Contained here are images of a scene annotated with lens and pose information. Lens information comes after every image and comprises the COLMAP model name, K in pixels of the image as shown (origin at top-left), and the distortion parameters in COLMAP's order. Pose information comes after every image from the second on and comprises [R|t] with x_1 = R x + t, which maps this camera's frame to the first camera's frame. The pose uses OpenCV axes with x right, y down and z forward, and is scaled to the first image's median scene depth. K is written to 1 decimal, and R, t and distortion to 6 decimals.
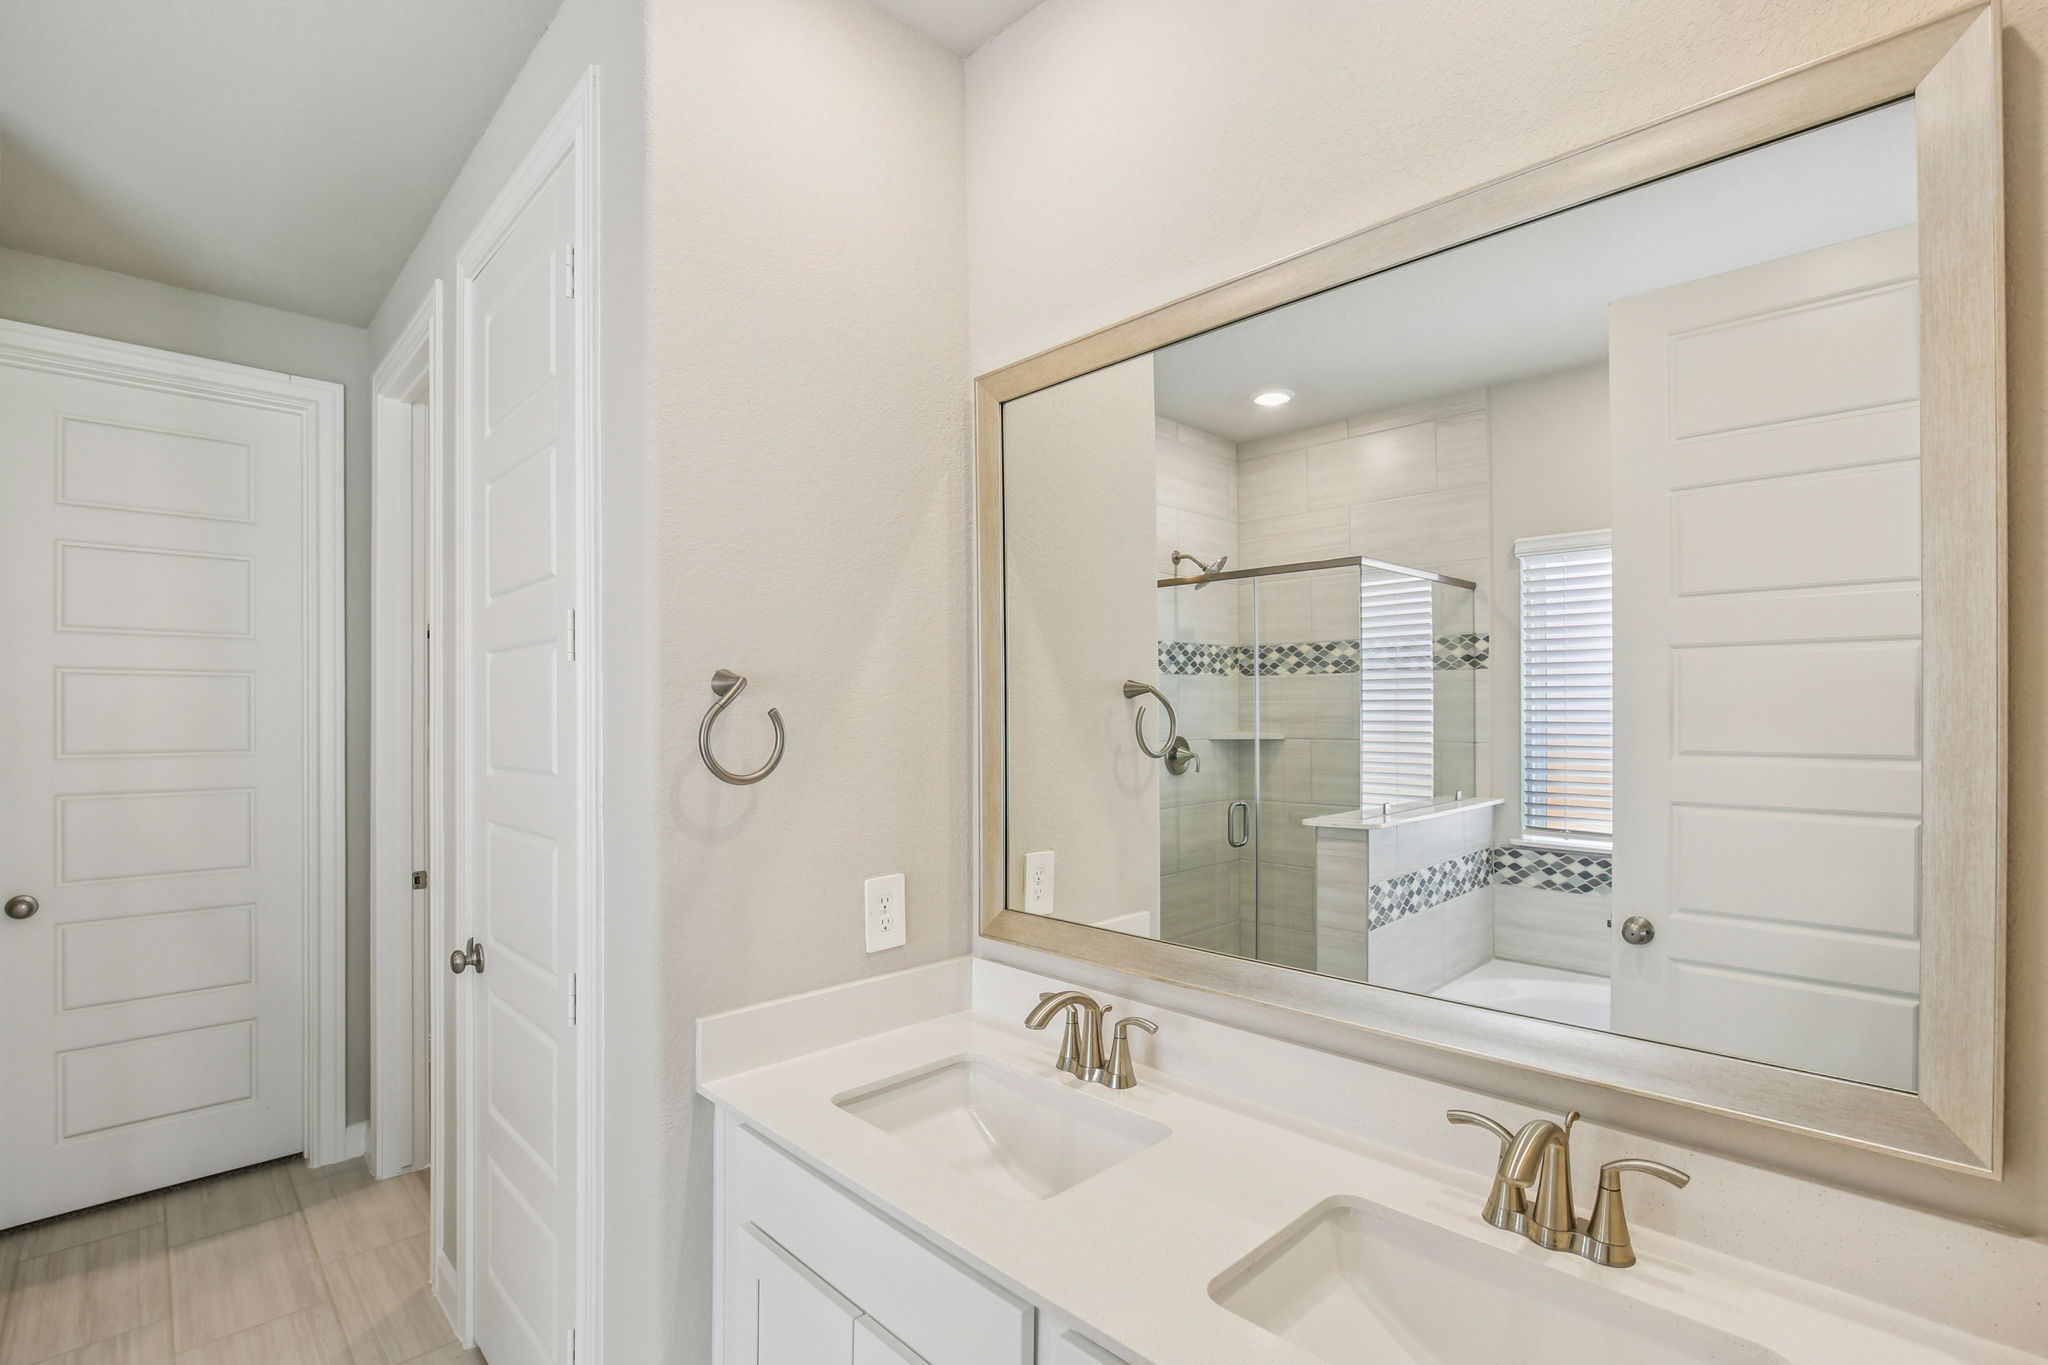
lens RADIAL K [[940.2, 0, 1023.5], [0, 940.2, 691.4], [0, 0, 1]] dist [-0.000854, -0.000193]
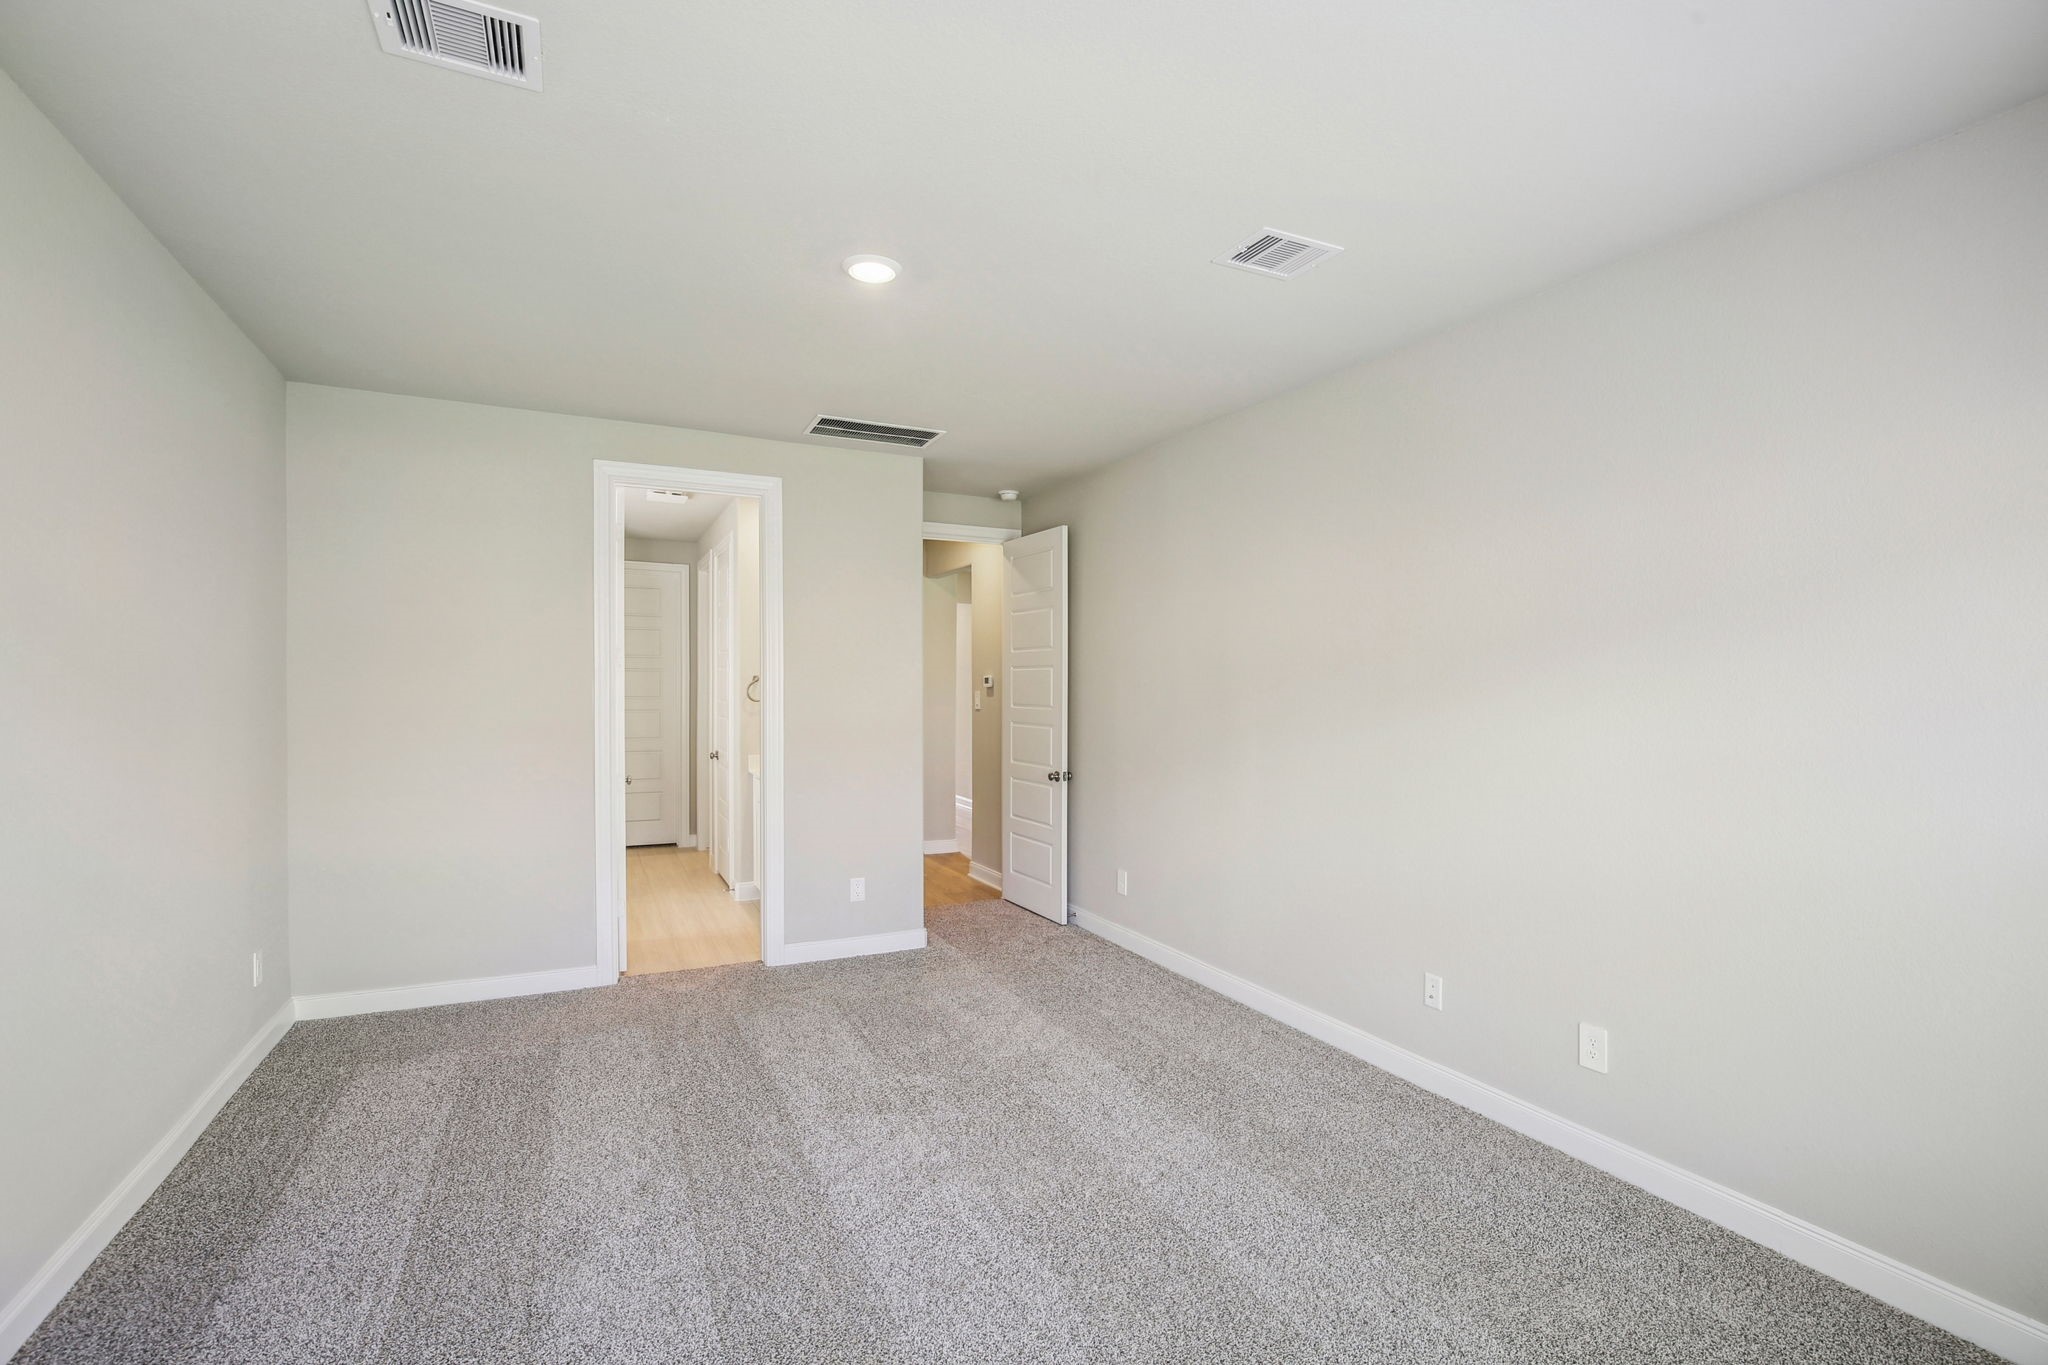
lens RADIAL K [[940.2, 0, 1023.5], [0, 940.2, 691.4], [0, 0, 1]] dist [-0.000854, -0.000193]
pose [[0.953080, 0.006423, -0.302651, 1.080882], [-0.002357, 0.999902, 0.013797, -0.007242], [0.302710, -0.012437, 0.953002, -1.373888]]
